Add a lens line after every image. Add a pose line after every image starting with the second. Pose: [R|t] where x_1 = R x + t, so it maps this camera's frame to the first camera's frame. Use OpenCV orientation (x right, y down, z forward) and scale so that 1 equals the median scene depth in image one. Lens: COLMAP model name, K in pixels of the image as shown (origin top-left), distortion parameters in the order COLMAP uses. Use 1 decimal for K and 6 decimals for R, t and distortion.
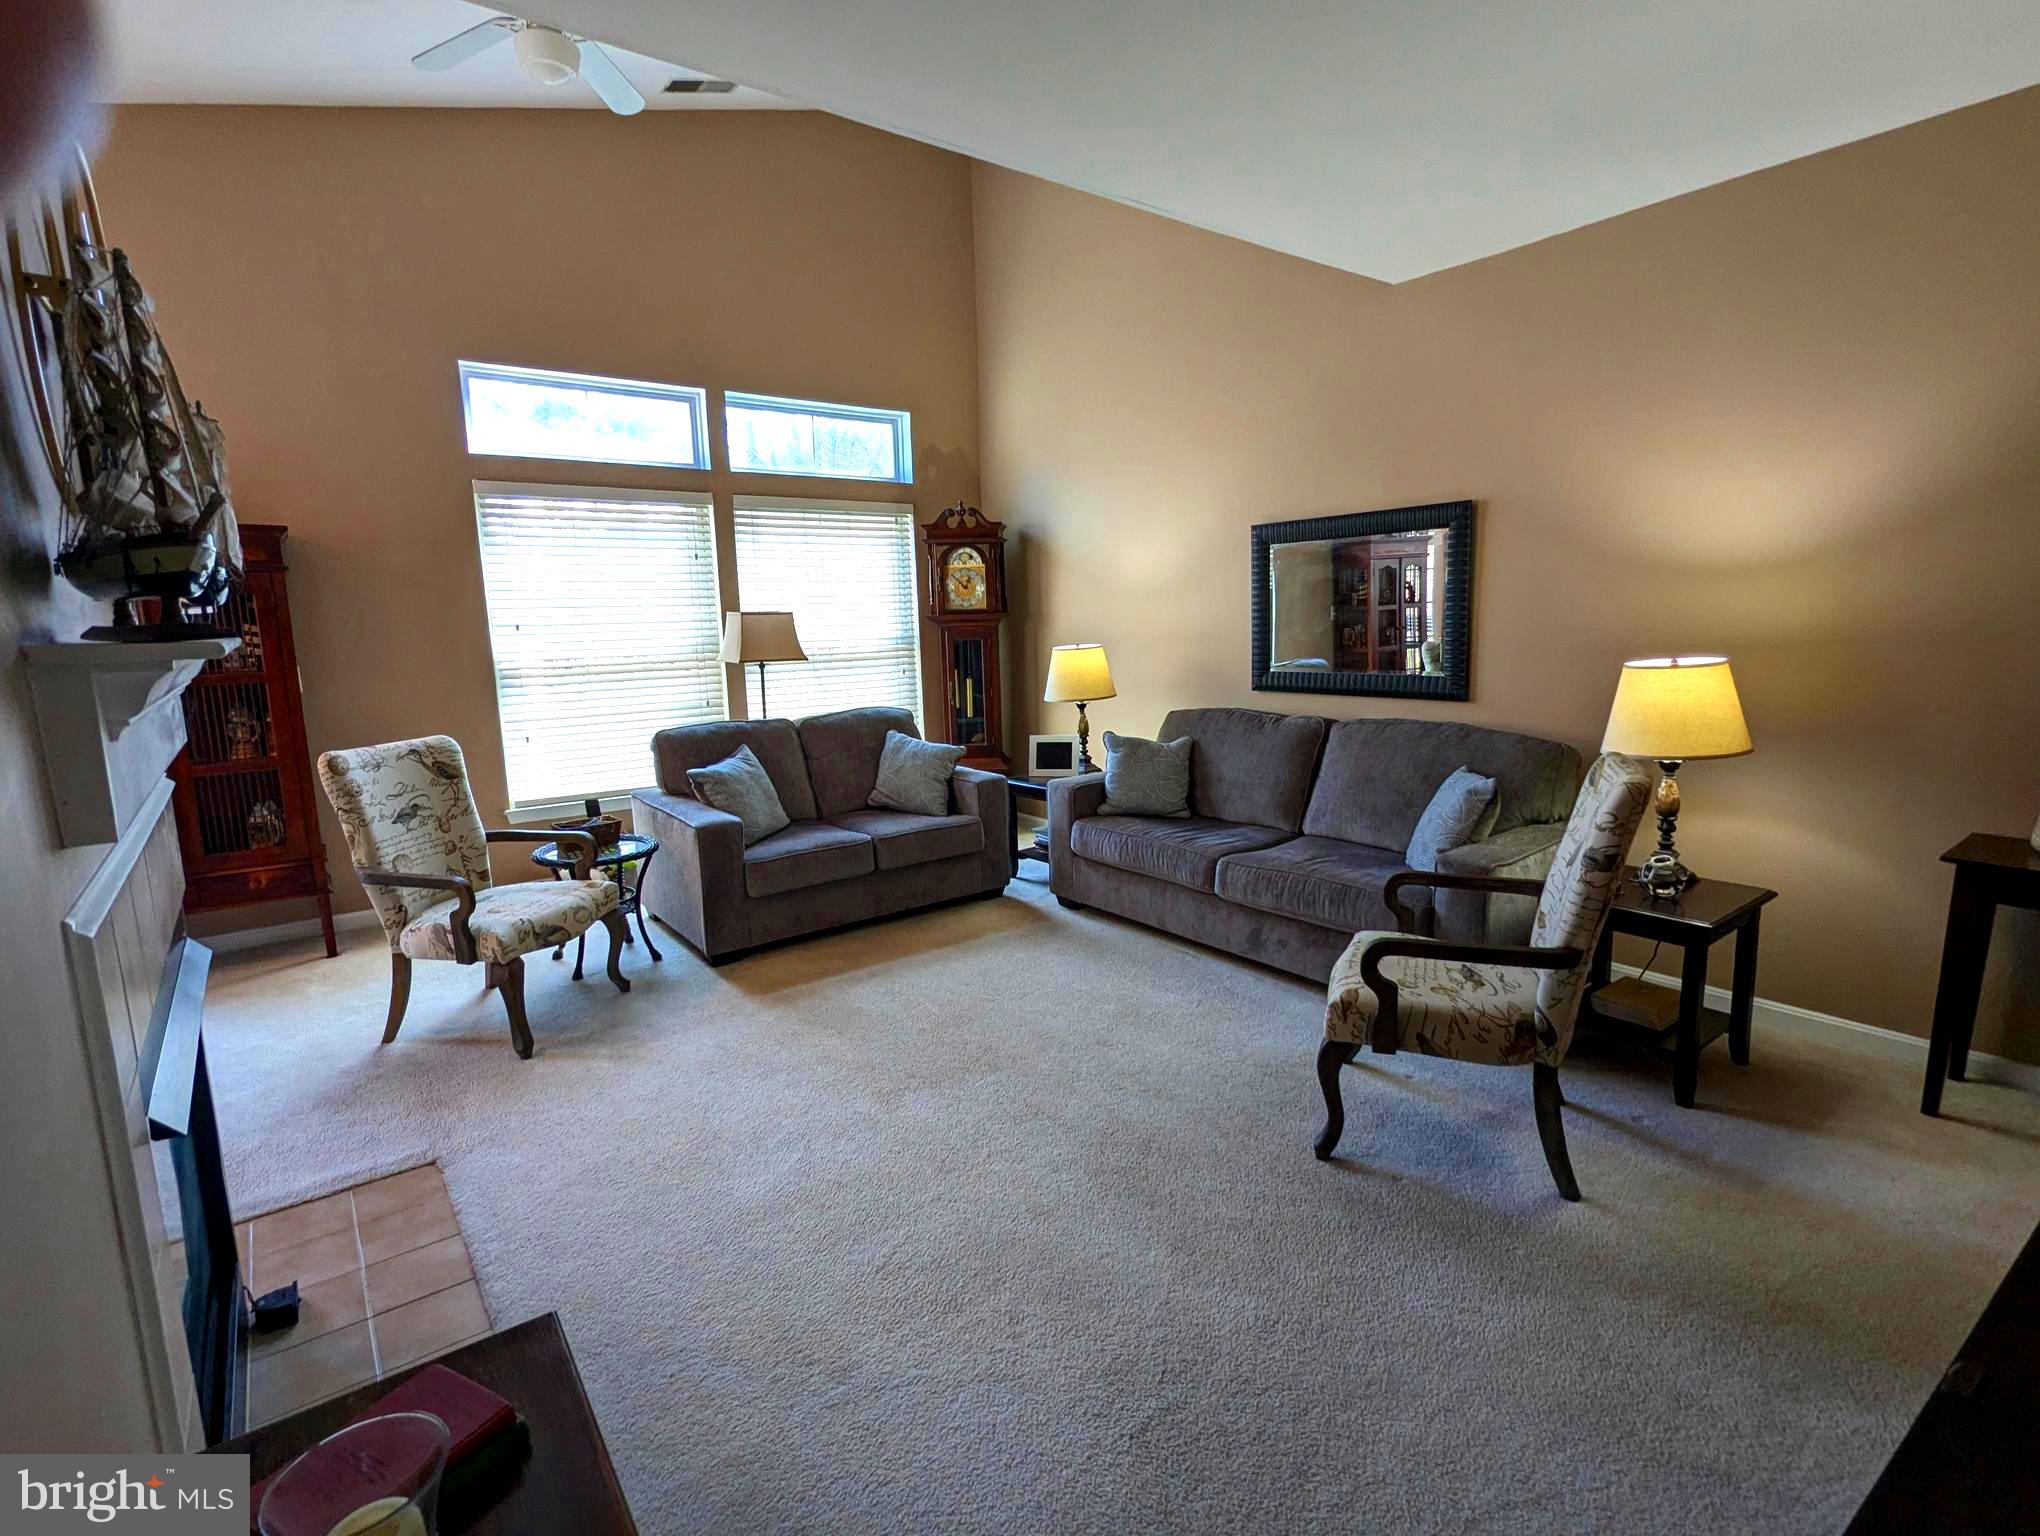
lens RADIAL K [[971.1, 0, 1014.2], [0, 971.1, 783.3], [0, 0, 1]] dist [0.000389, -0.000164]
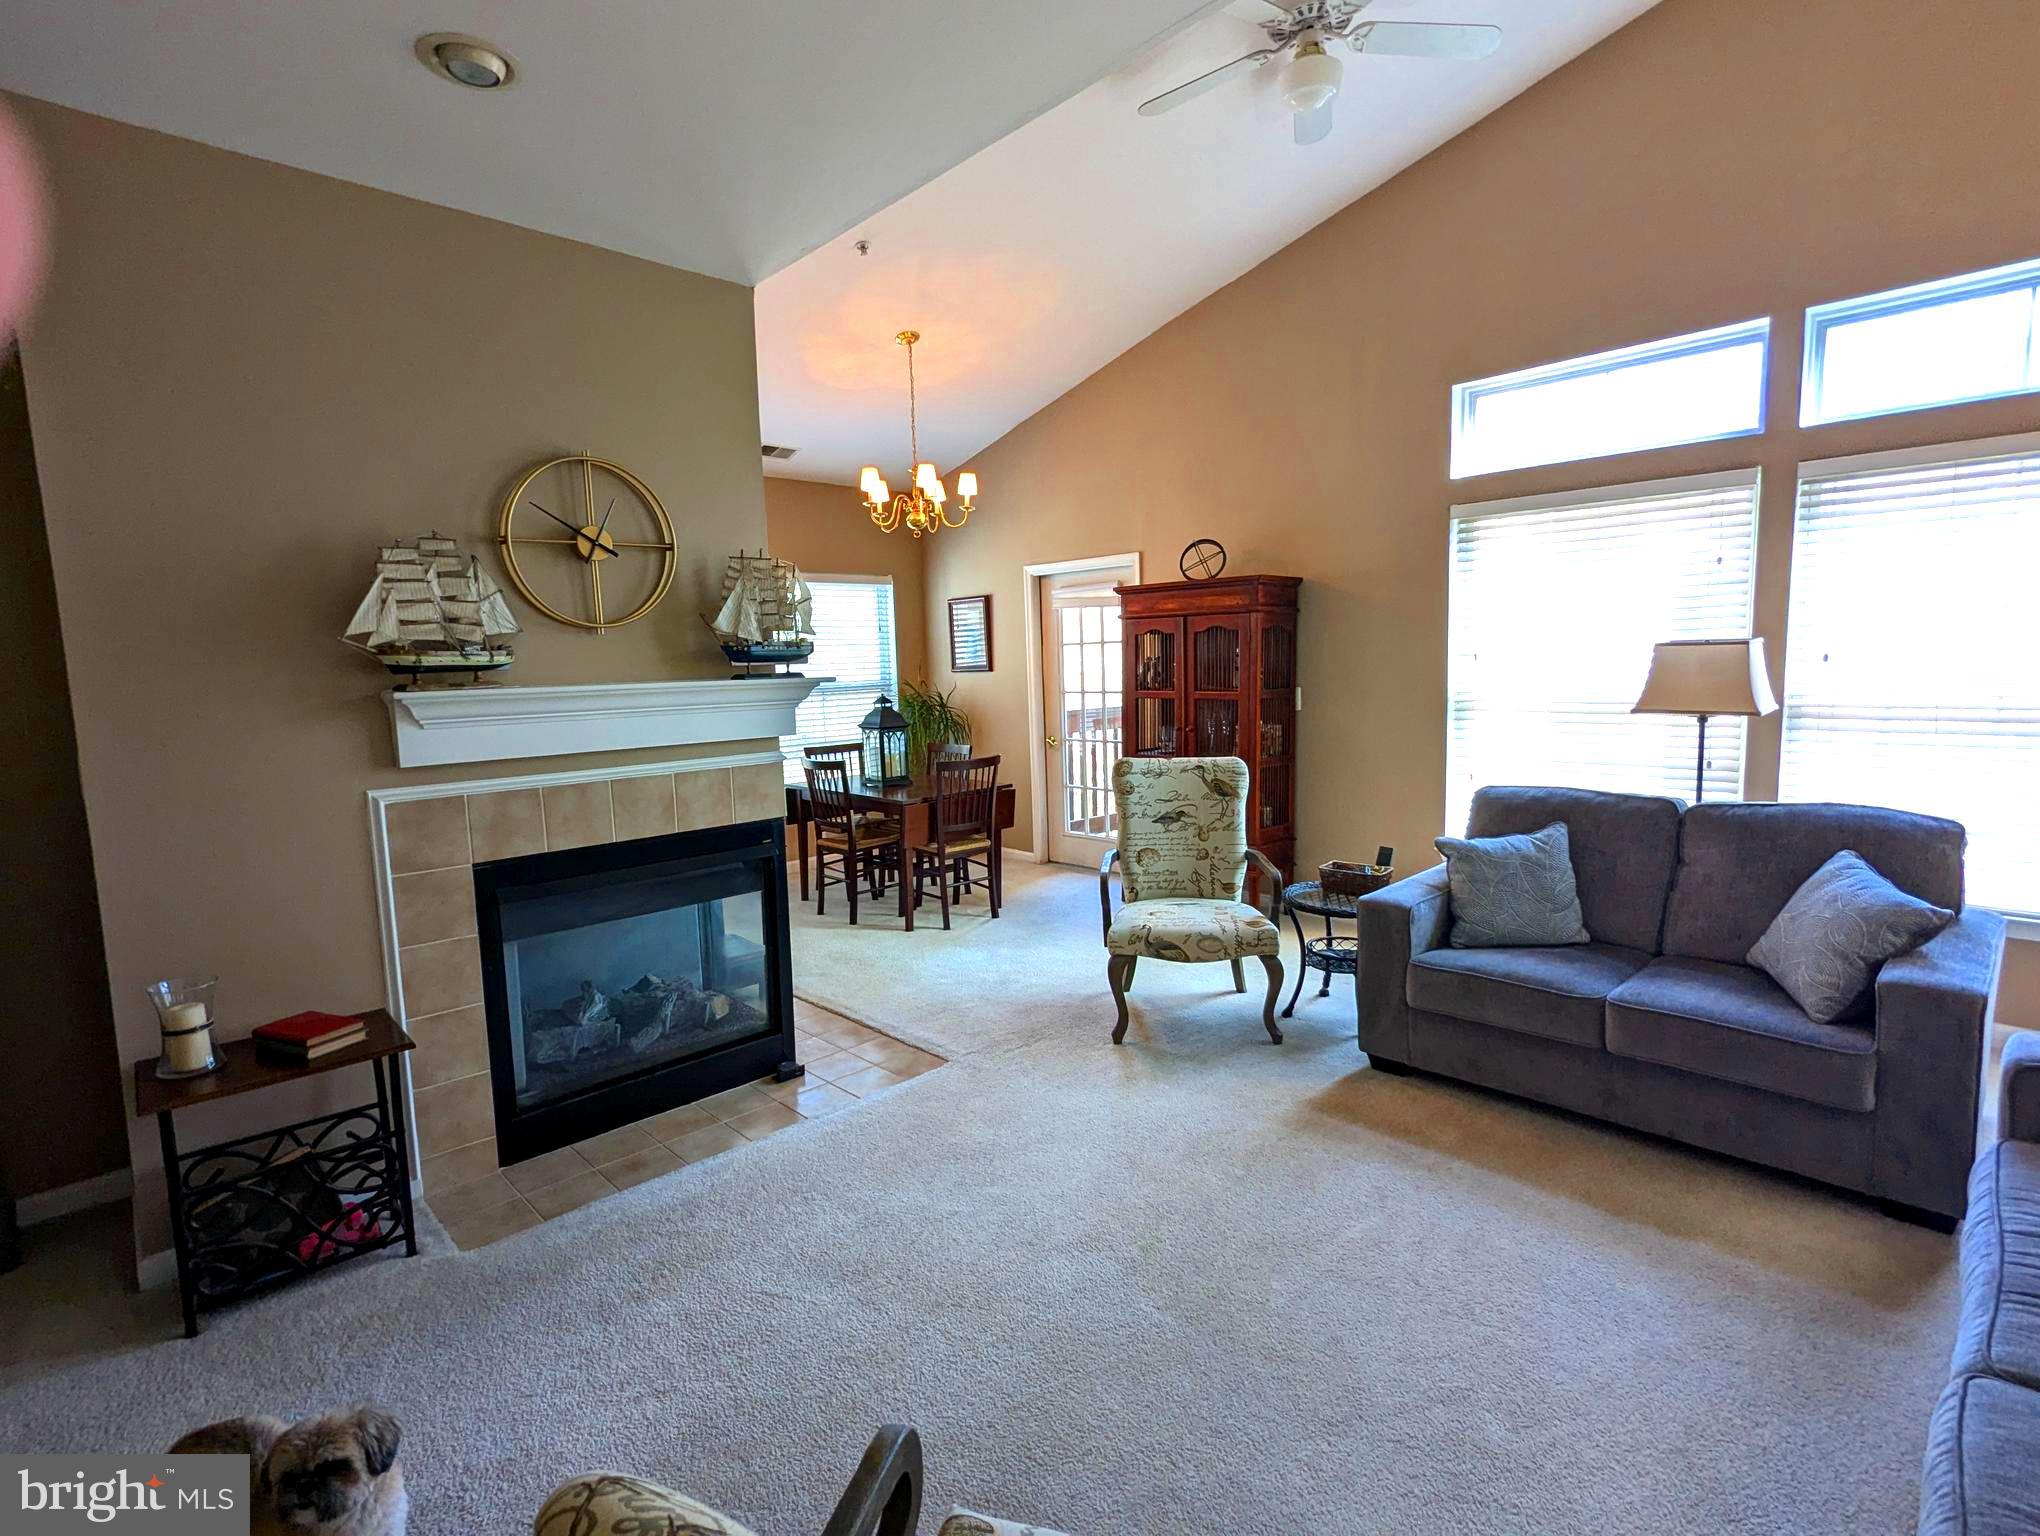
lens RADIAL K [[980.4, 0, 1020.2], [0, 980.4, 772.1], [0, 0, 1]] dist [-0.003862, 0.000355]
pose [[0.118926, 0.132449, -0.984029, 0.400244], [-0.147248, 0.982457, 0.114442, -0.100645], [0.981924, 0.131286, 0.136343, 0.484875]]
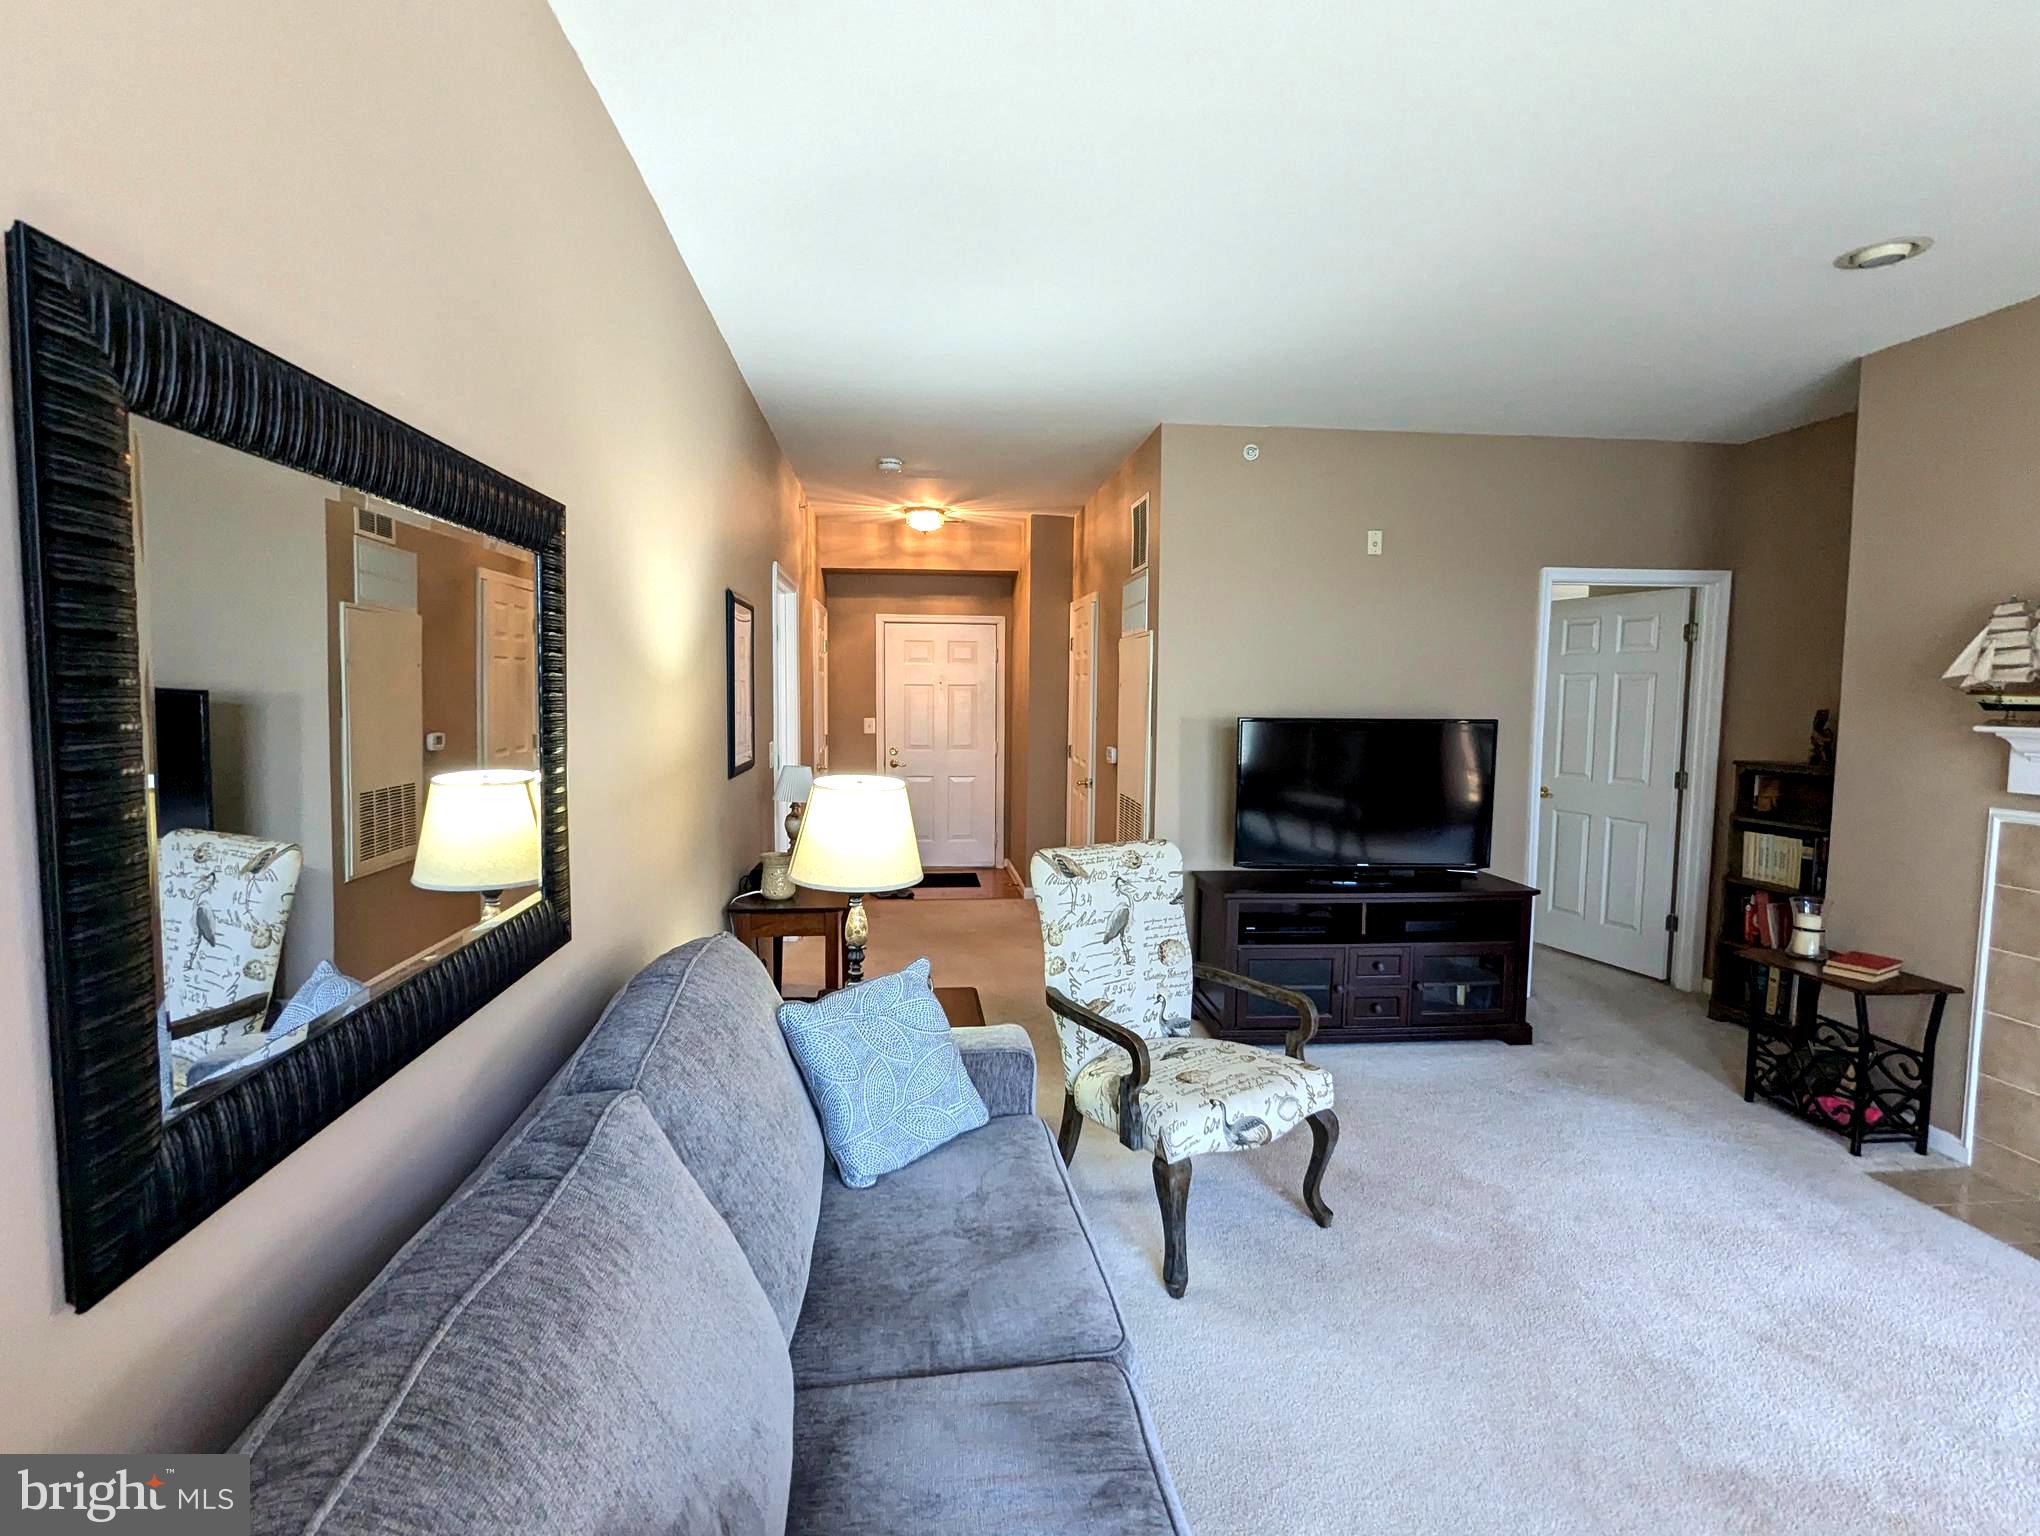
lens RADIAL K [[980.4, 0, 1020.2], [0, 980.4, 772.1], [0, 0, 1]] dist [-0.003862, 0.000355]
pose [[-0.860845, -0.023841, 0.508308, 0.036381], [0.099050, 0.971946, 0.213332, -0.201498], [-0.499134, 0.233994, -0.834333, 1.074036]]
